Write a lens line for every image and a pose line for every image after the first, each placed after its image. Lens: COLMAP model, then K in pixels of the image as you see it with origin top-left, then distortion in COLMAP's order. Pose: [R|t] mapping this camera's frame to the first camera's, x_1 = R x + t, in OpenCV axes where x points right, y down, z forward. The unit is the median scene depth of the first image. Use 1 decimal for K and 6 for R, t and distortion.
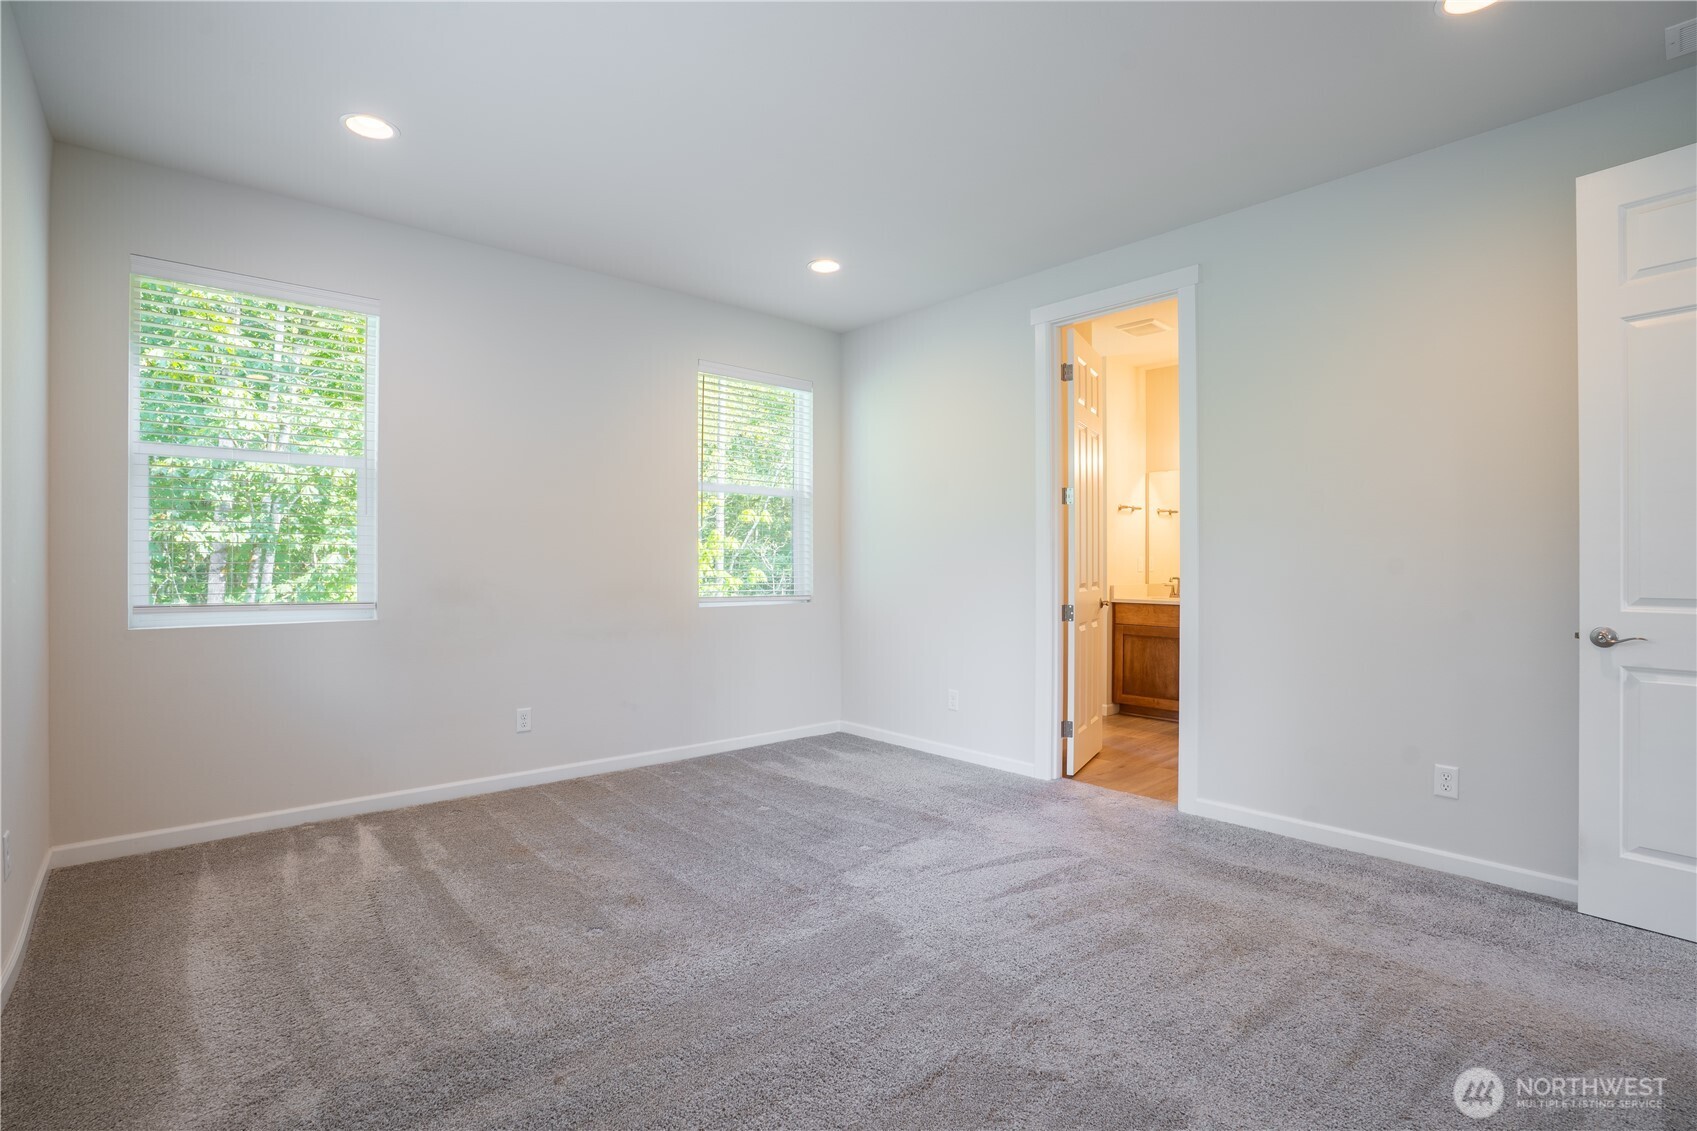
lens RADIAL K [[806.7, 0, 836.0], [0, 806.7, 566.1], [0, 0, 1]] dist [-0.015225, 0.001713]
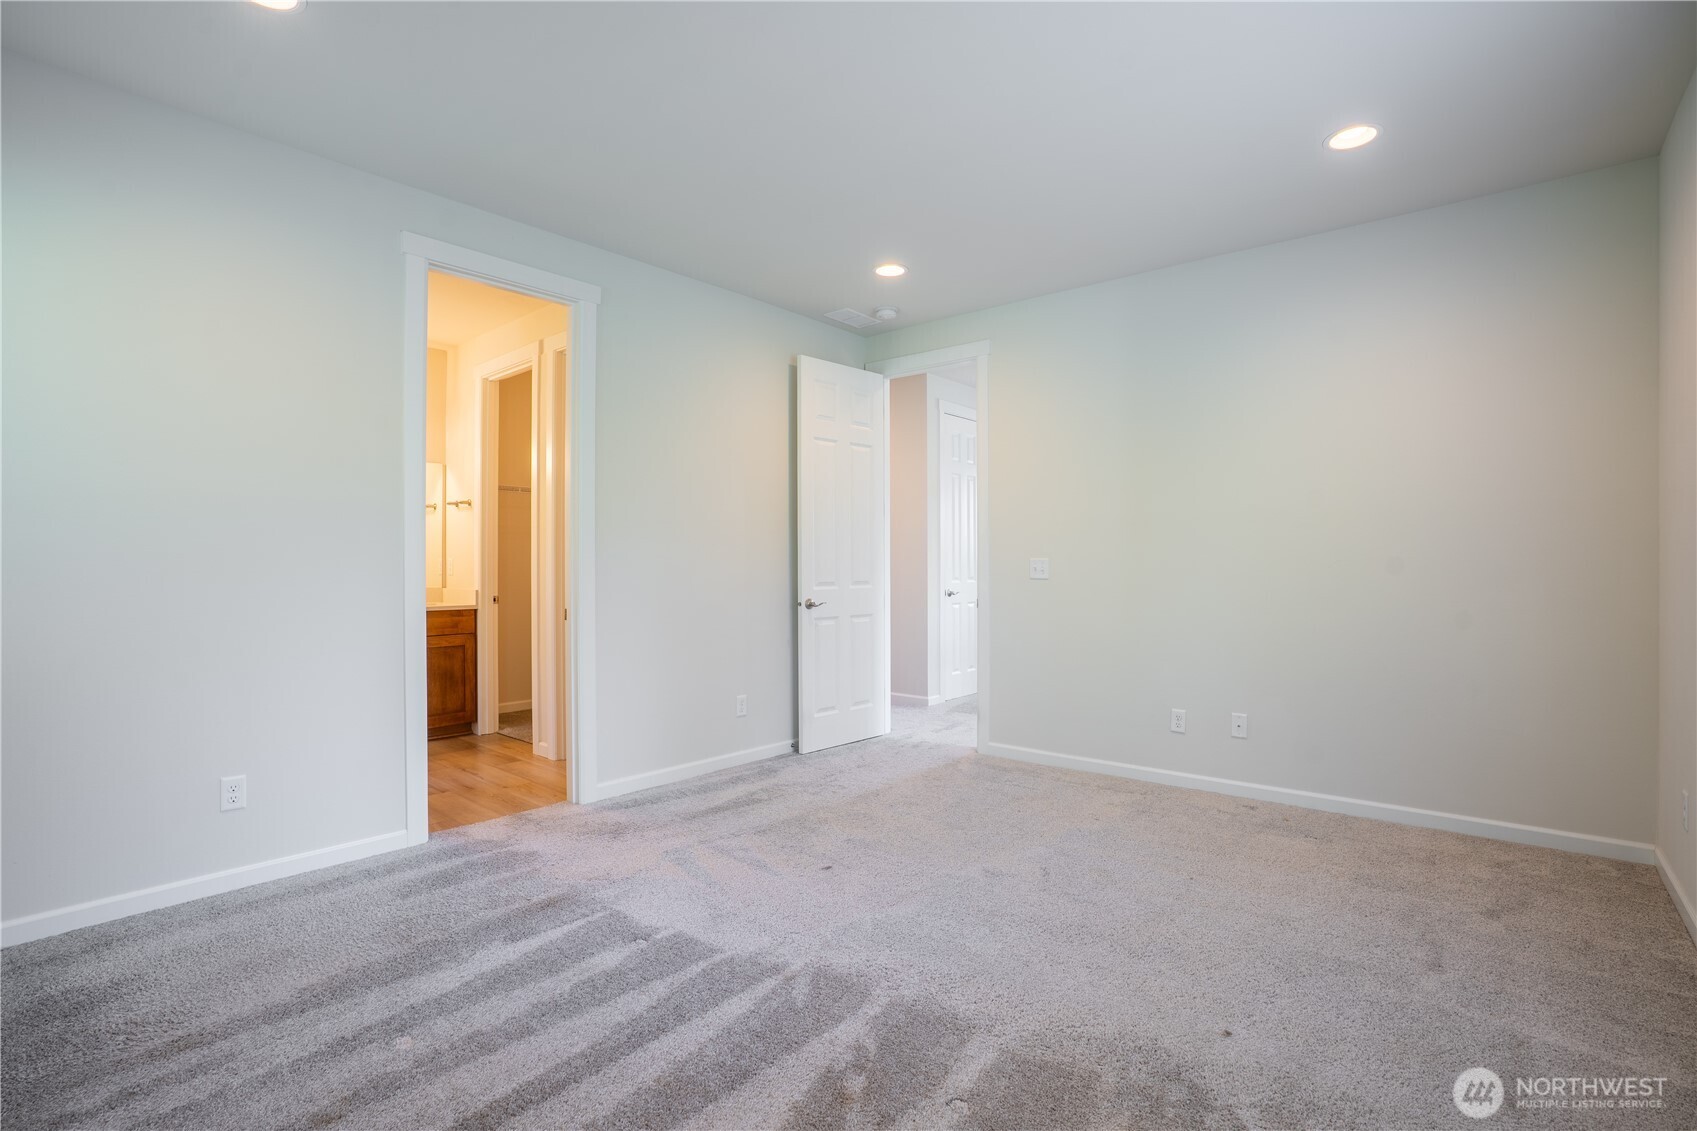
lens RADIAL K [[806.7, 0, 836.0], [0, 806.7, 566.1], [0, 0, 1]] dist [-0.015225, 0.001713]
pose [[-0.137019, 0.007100, 0.990543, -0.738760], [0.006396, 0.999960, -0.006283, 0.009828], [-0.990548, 0.005475, -0.137059, 0.942878]]
